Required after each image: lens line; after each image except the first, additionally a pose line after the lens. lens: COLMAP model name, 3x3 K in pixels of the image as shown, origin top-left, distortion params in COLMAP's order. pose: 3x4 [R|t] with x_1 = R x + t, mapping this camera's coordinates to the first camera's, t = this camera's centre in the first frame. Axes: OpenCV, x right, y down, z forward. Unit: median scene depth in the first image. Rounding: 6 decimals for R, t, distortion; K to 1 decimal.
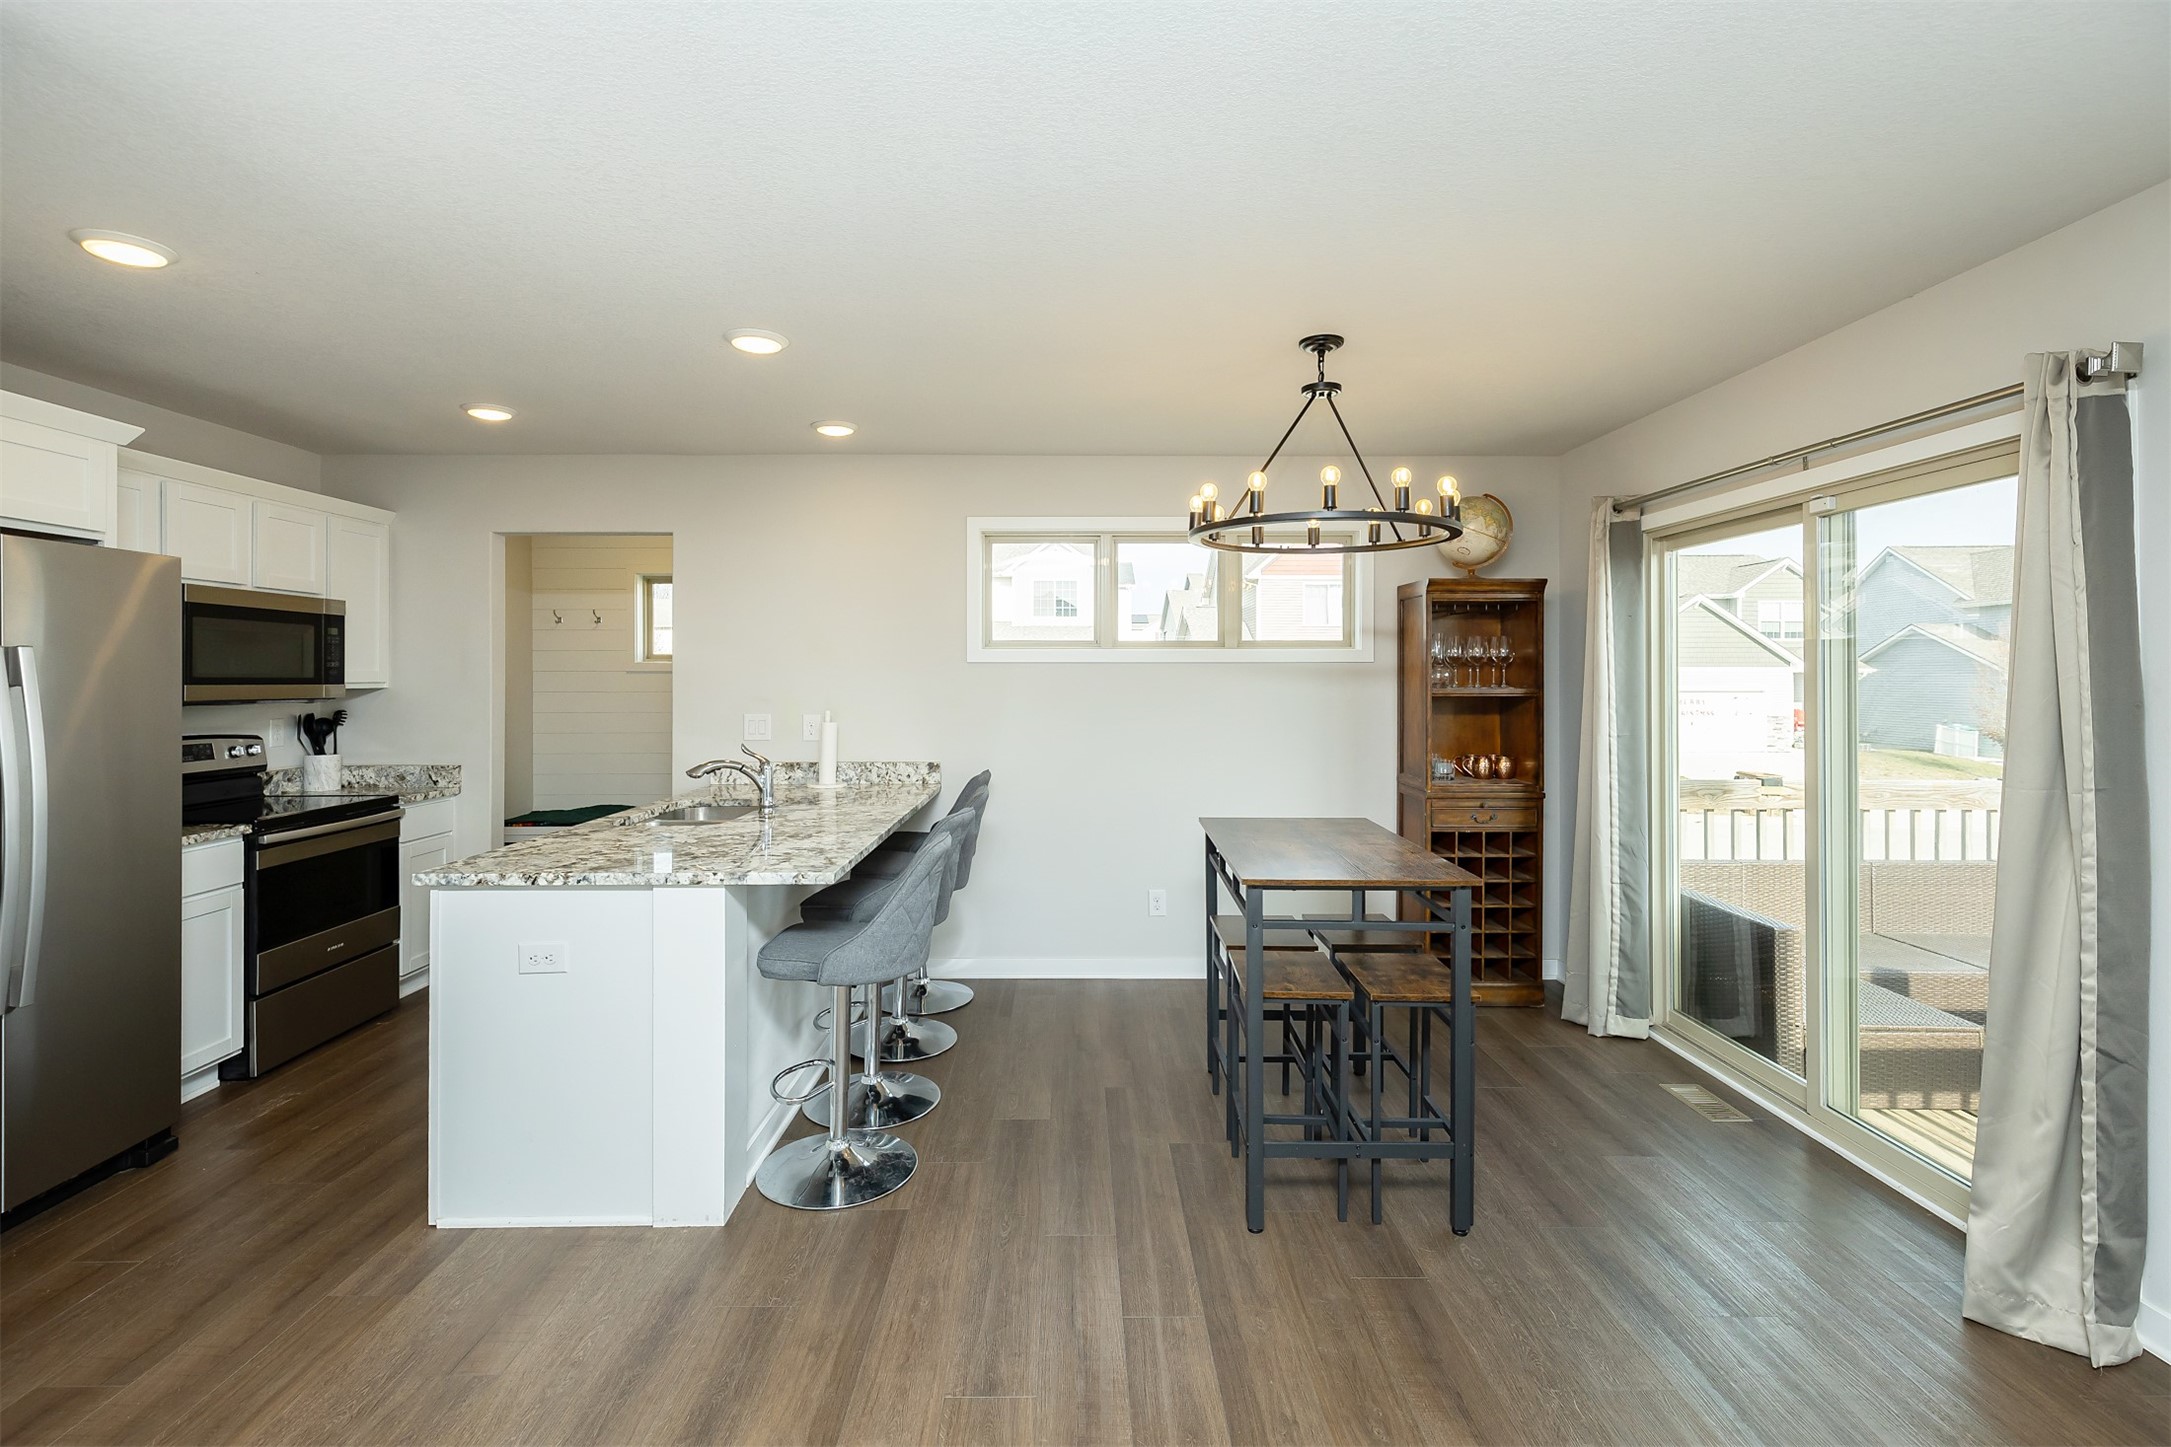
lens RADIAL K [[993.4, 0, 1083.1], [0, 993.4, 675.1], [0, 0, 1]] dist [0.001346, 0.000079]
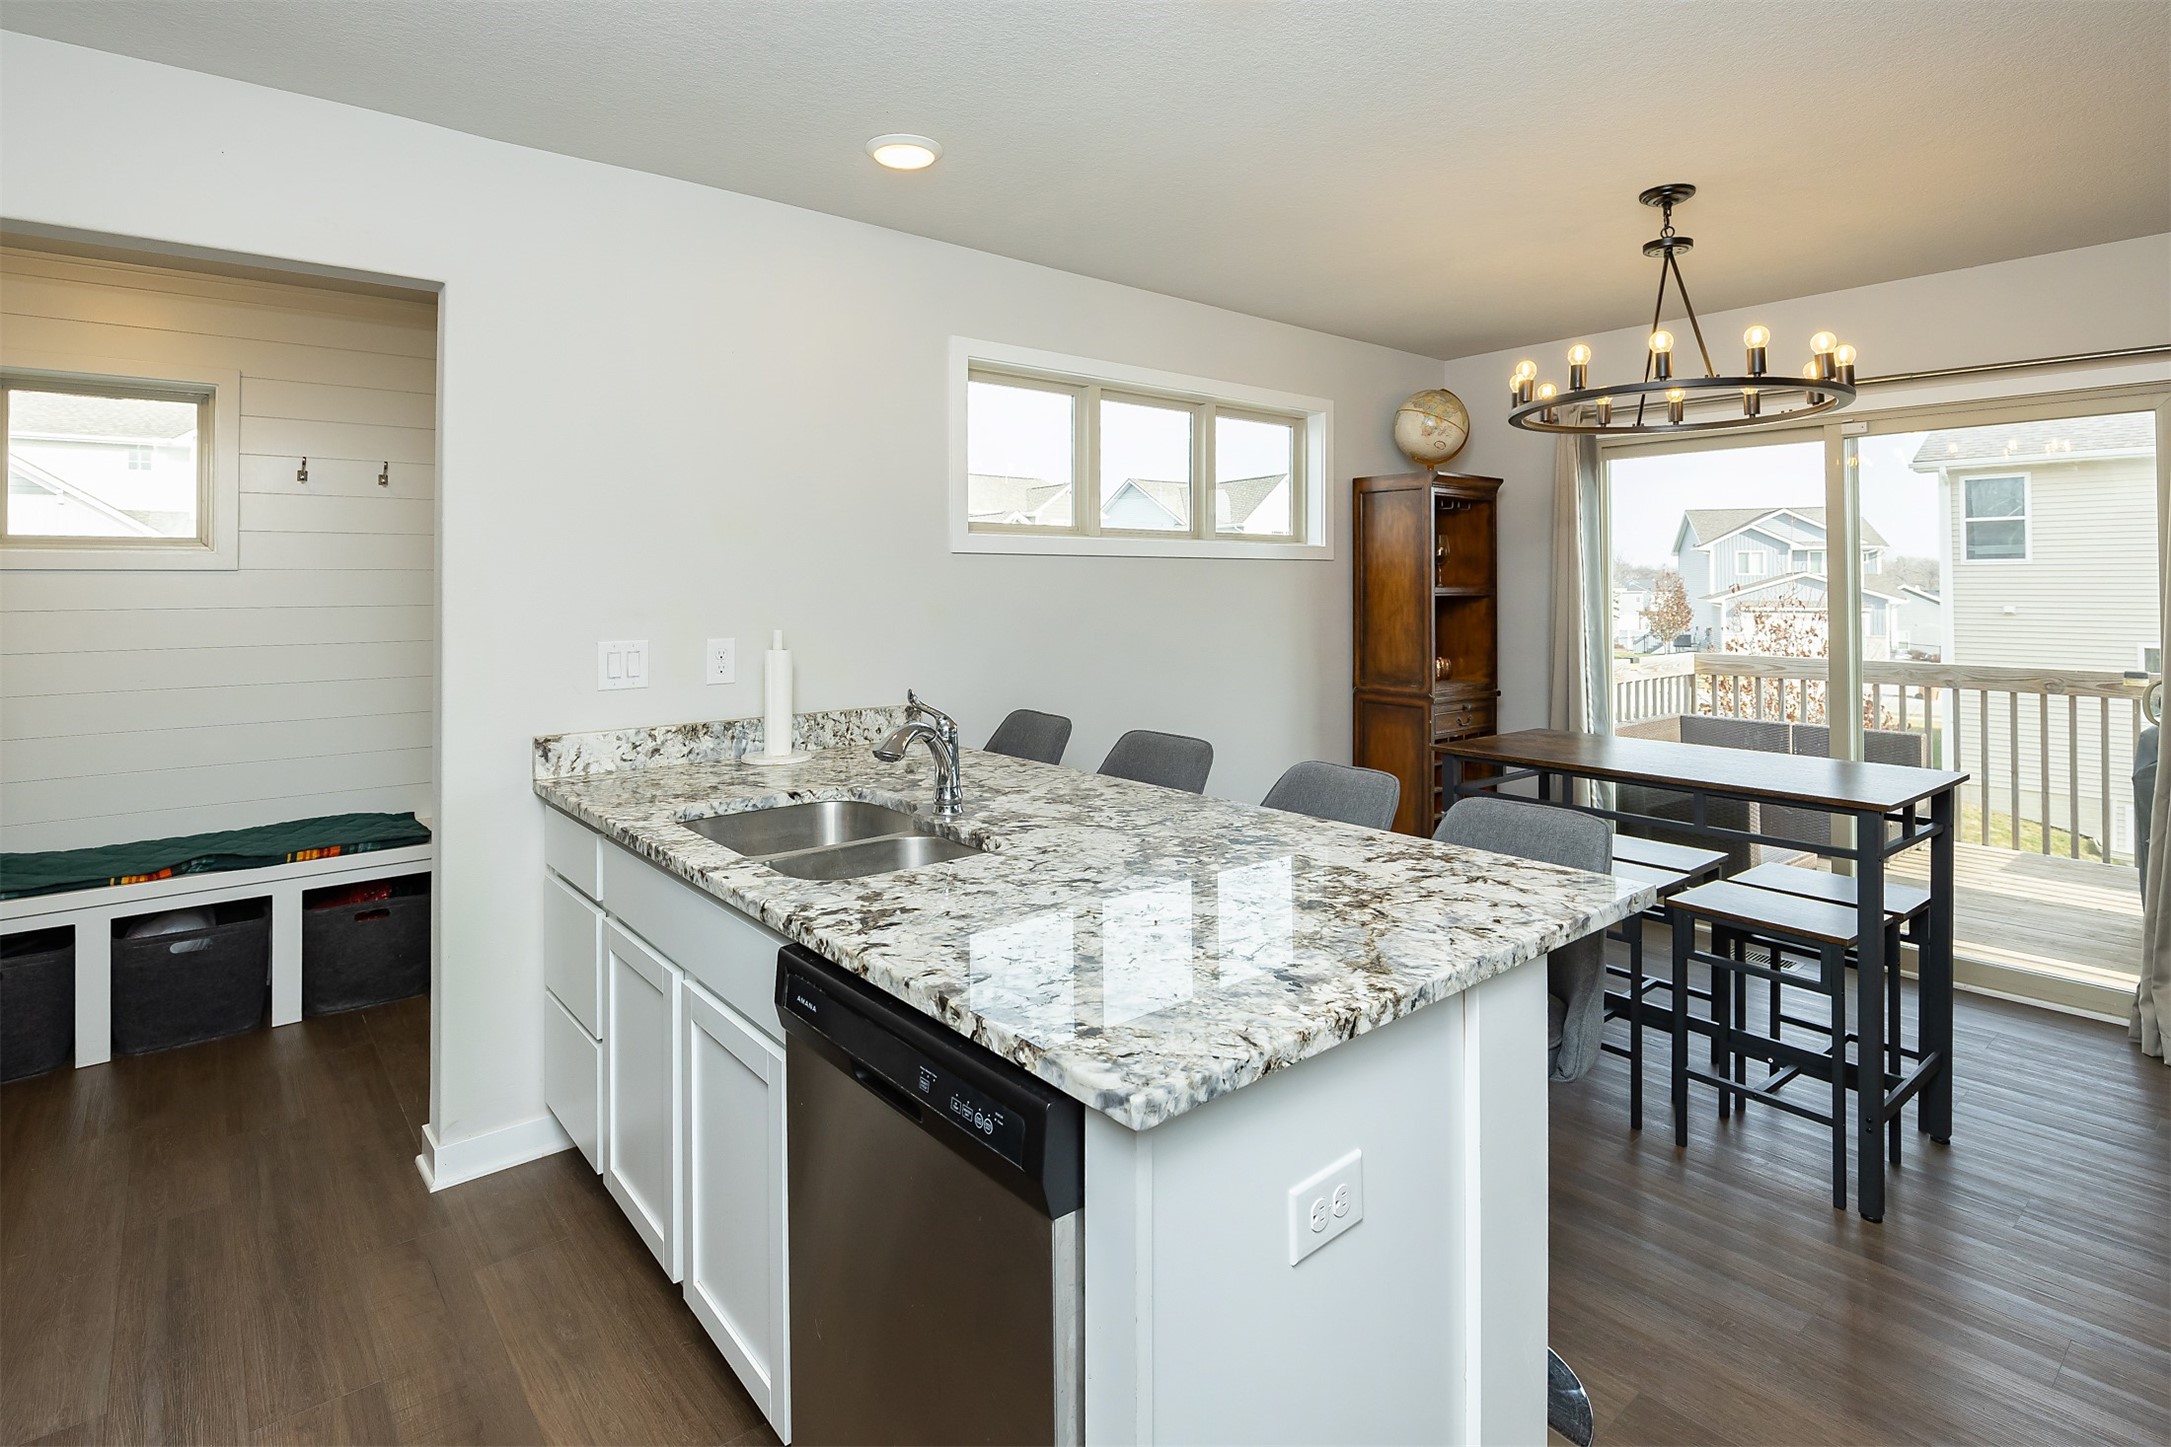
lens RADIAL K [[1069.2, 0, 1085.3], [0, 1069.2, 574.0], [0, 0, 1]] dist [-0.001880, -0.000142]
pose [[0.770769, 0.005590, 0.637090, -0.507876], [0.001749, 0.999939, -0.010890, 0.010107], [-0.637112, 0.009508, 0.770713, 0.393243]]
